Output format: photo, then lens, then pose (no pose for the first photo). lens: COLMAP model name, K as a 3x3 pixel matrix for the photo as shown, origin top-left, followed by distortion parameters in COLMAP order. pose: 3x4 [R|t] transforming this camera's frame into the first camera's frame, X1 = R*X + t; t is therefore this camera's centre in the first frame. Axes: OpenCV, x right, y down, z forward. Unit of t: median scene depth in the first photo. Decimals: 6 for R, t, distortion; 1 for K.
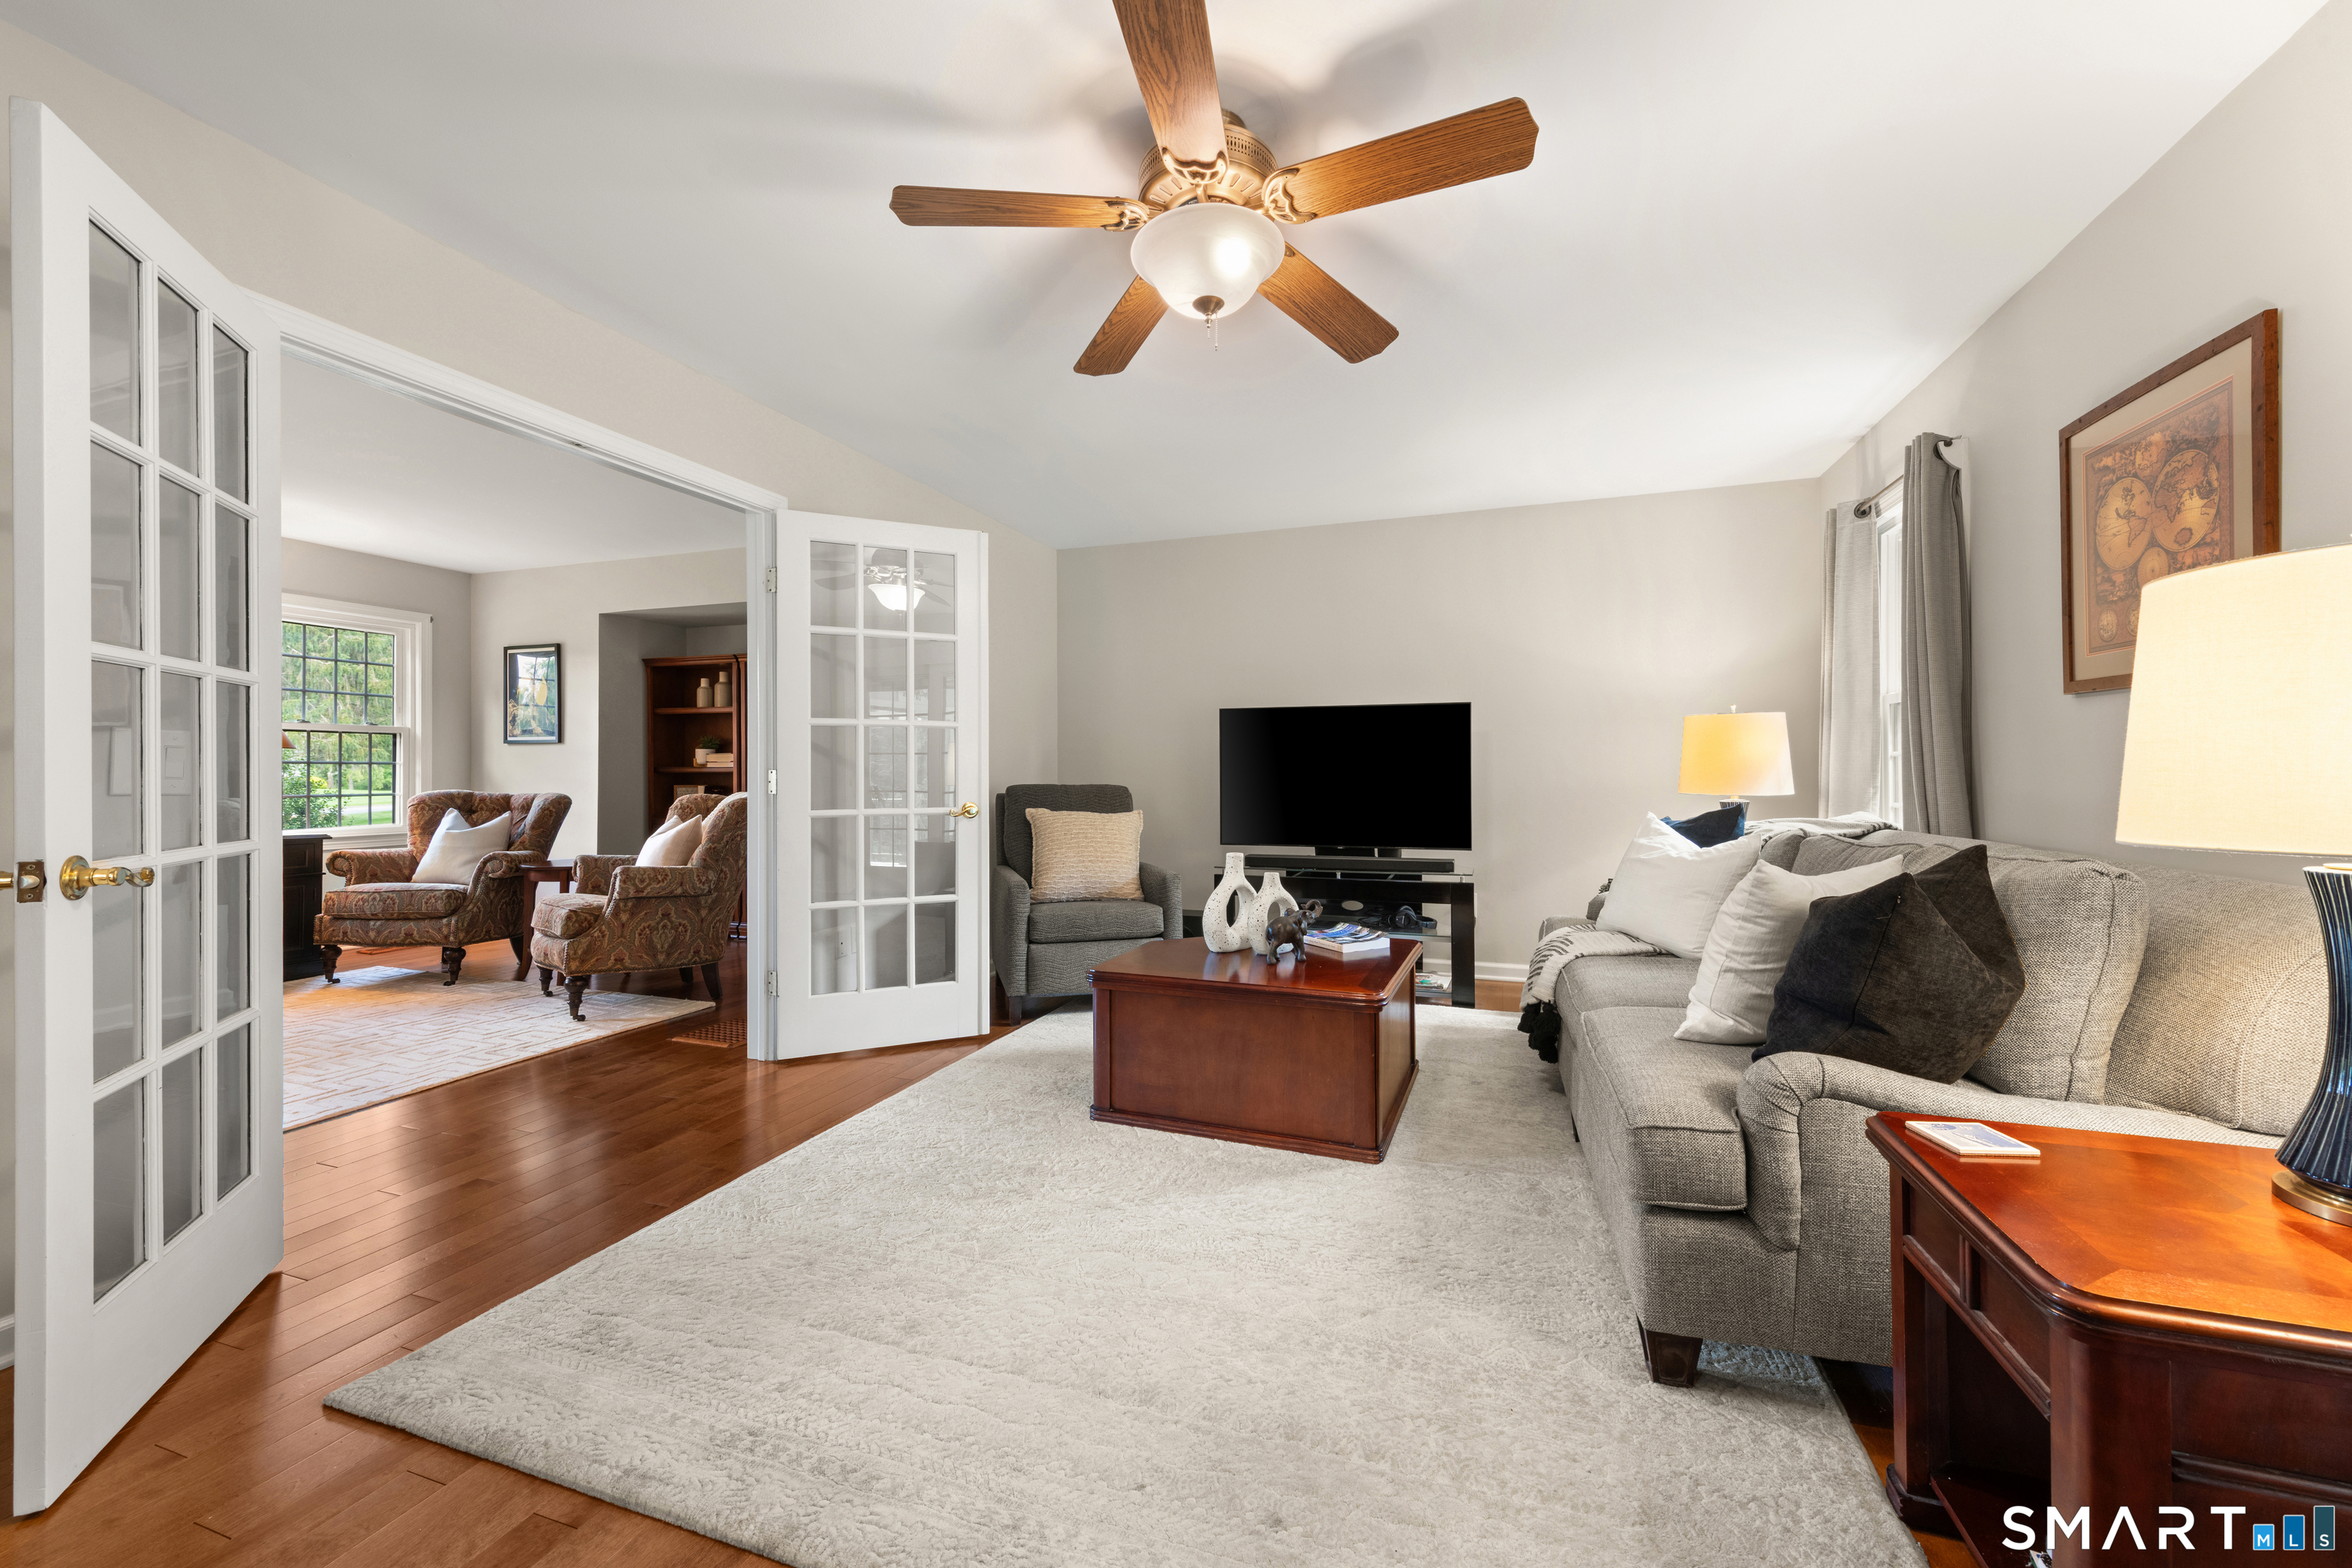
lens RADIAL K [[939.9, 0, 1168.0], [0, 939.9, 777.3], [0, 0, 1]] dist [0.008061, -0.000145]
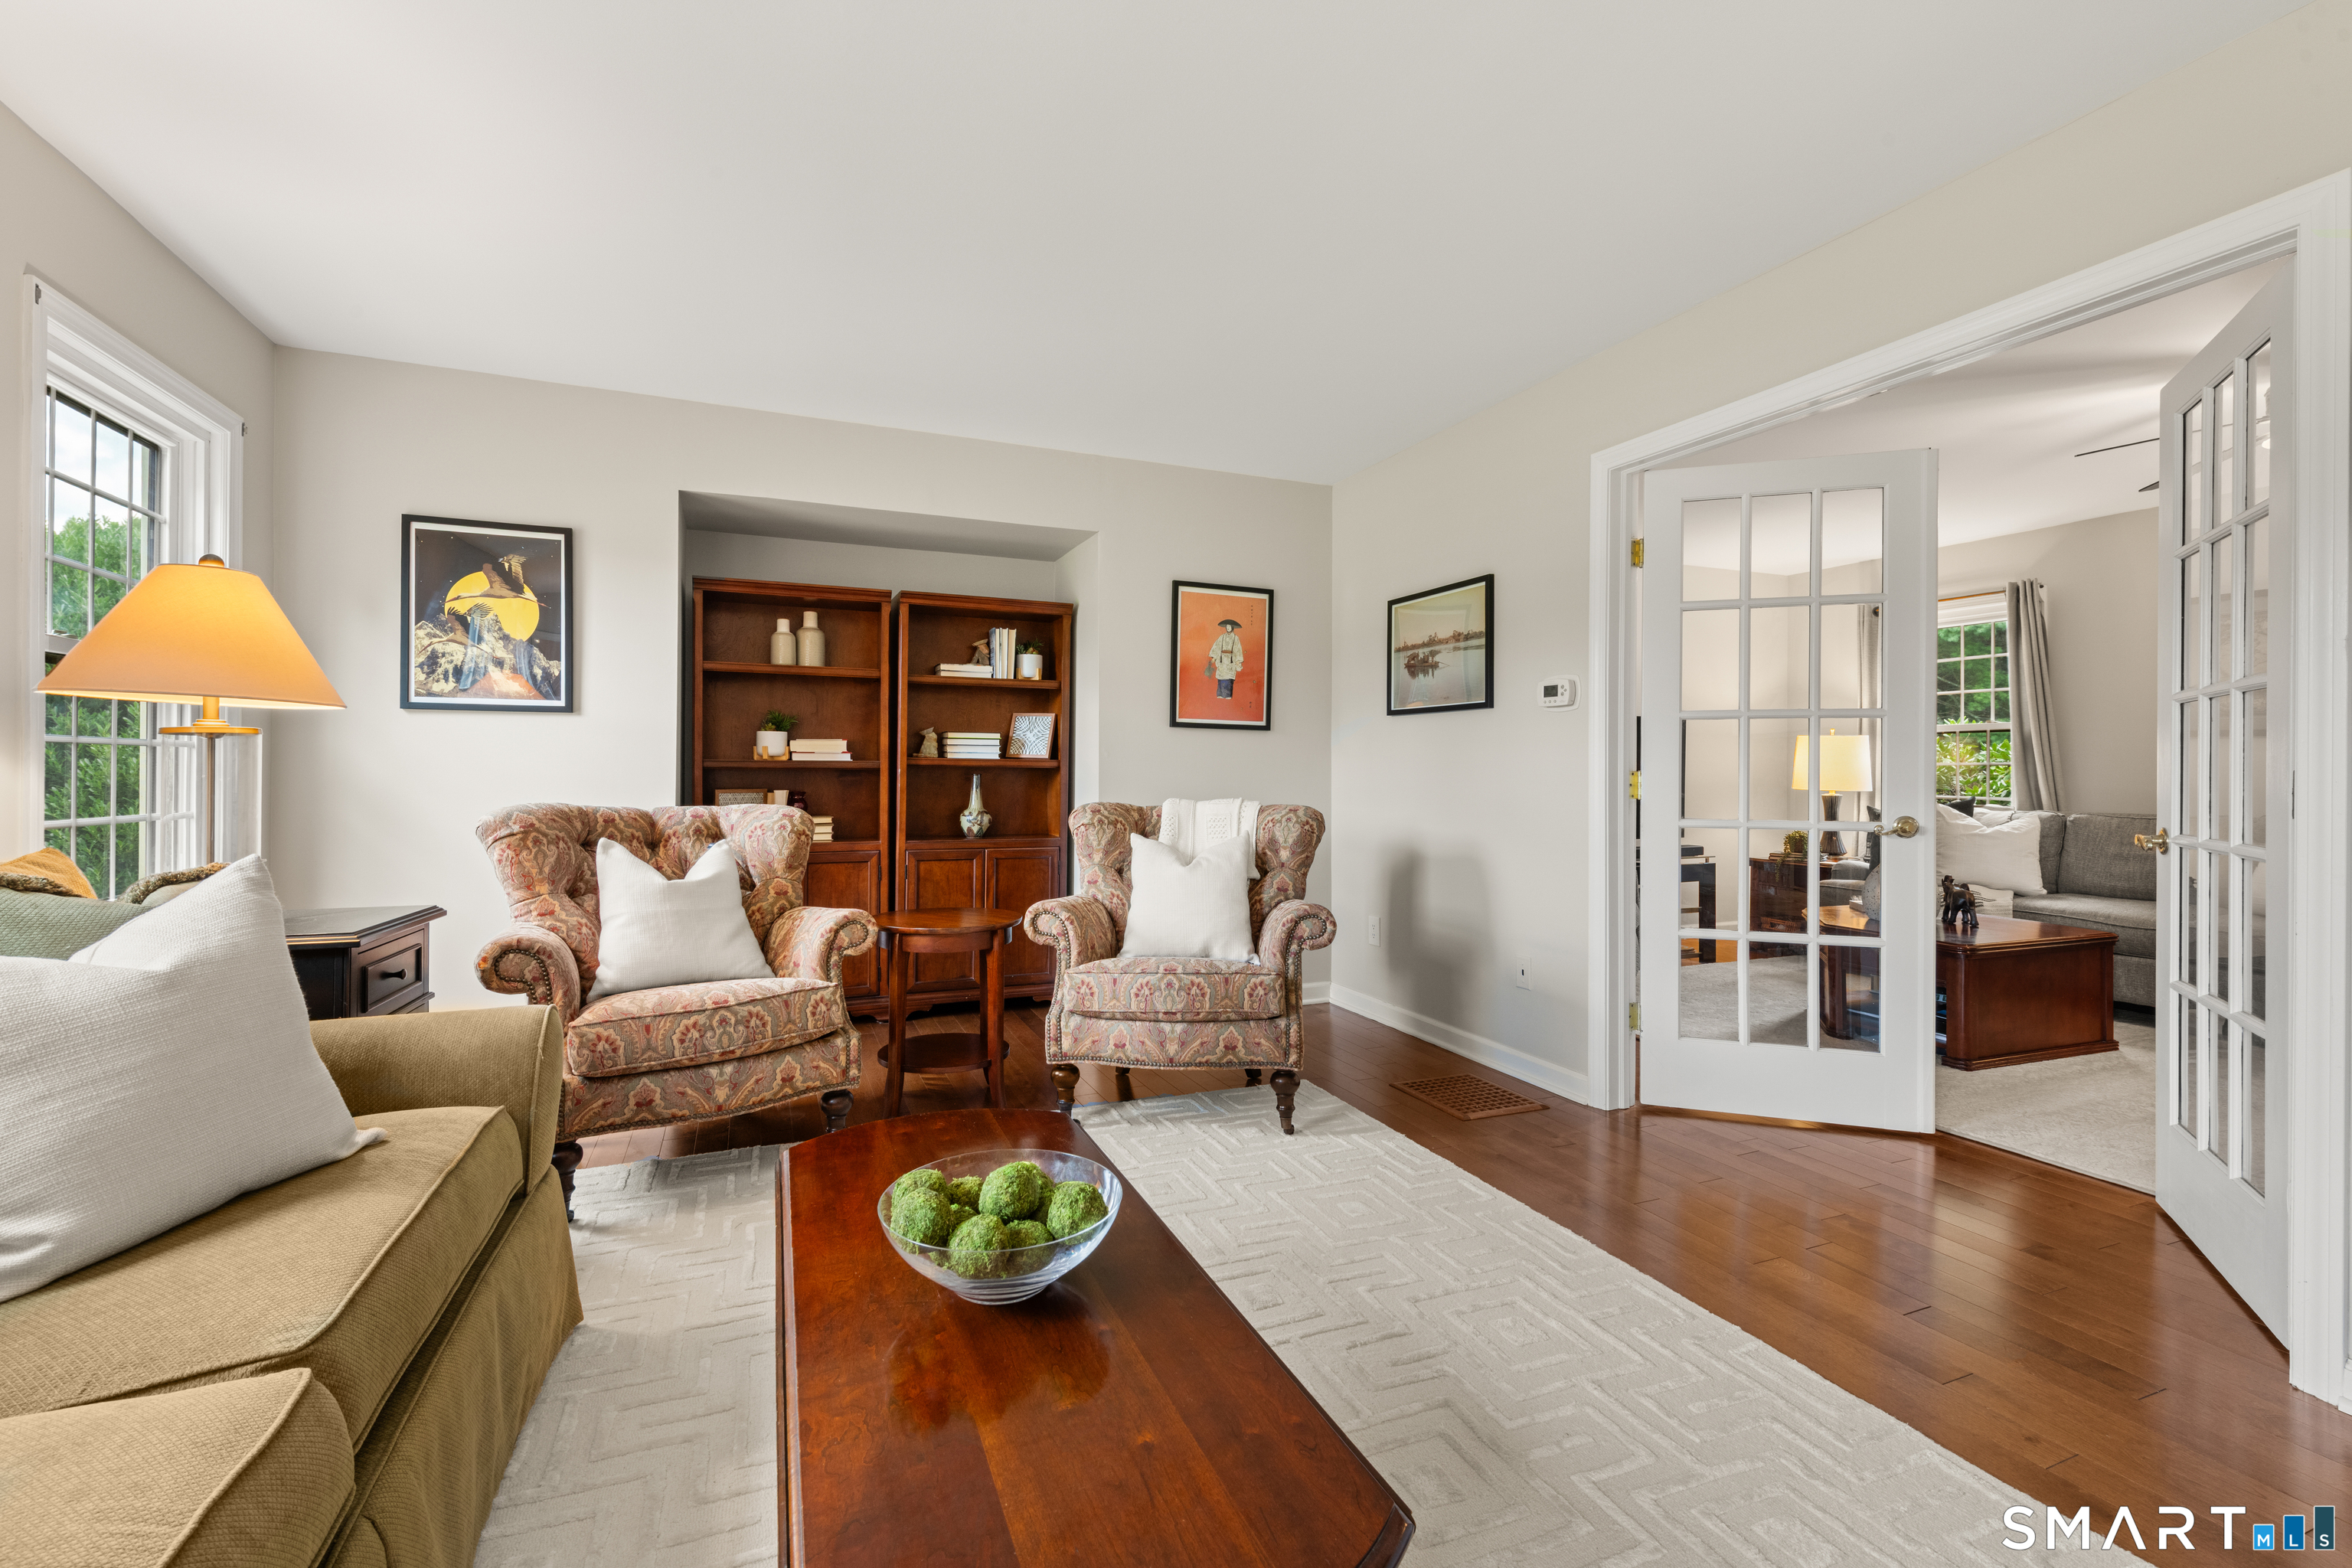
lens RADIAL K [[1020.1, 0, 1183.6], [0, 1020.1, 775.6], [0, 0, 1]] dist [0.001404, 0.000238]
pose [[0.736348, 0.002547, 0.676598, -0.931334], [-0.000983, 0.999996, -0.002695, 0.000280], [-0.676602, 0.001319, 0.736347, 0.401233]]
